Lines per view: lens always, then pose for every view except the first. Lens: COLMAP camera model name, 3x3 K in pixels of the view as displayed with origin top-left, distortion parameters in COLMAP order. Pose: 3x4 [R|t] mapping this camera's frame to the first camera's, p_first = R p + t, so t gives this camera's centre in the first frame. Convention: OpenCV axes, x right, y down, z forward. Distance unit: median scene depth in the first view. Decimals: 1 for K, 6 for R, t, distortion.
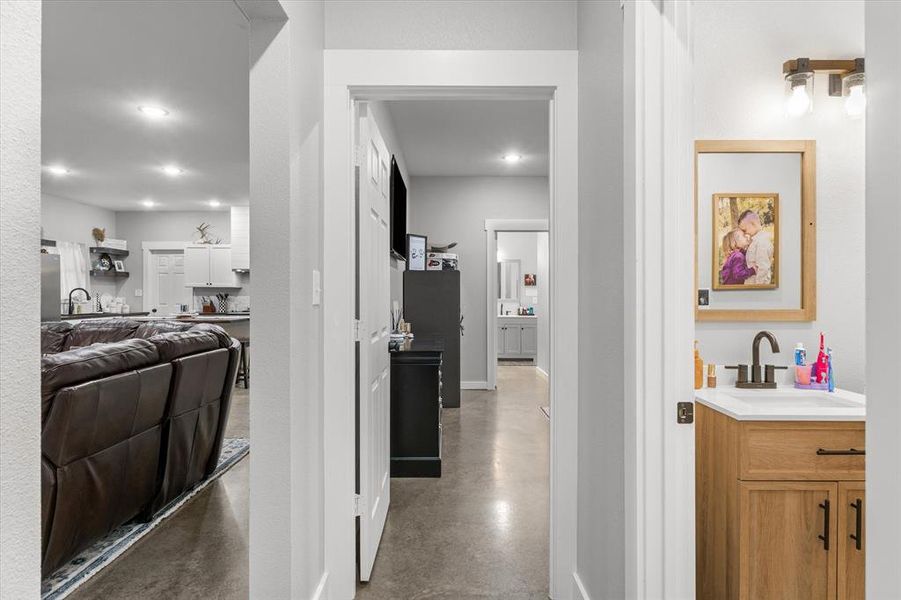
lens RADIAL K [[509.7, 0, 445.0], [0, 509.7, 295.2], [0, 0, 1]] dist [-0.001291, -0.000699]
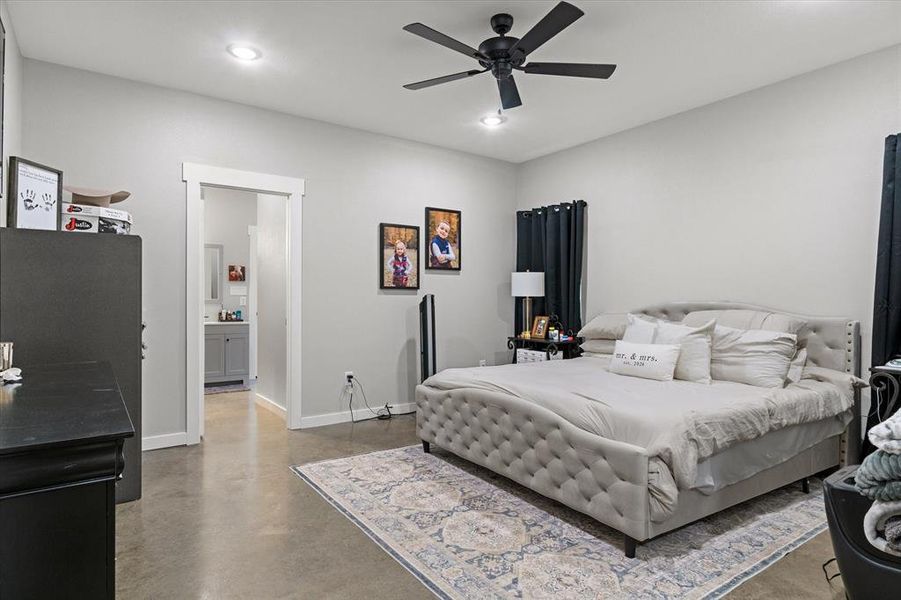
lens RADIAL K [[509.7, 0, 455.2], [0, 509.7, 300.5], [0, 0, 1]] dist [-0.001291, -0.000699]
pose [[0.810133, 0.005189, 0.586223, -0.014148], [-0.004716, 0.999986, -0.002334, 0.014645], [-0.586227, -0.000874, 0.810147, 0.336770]]
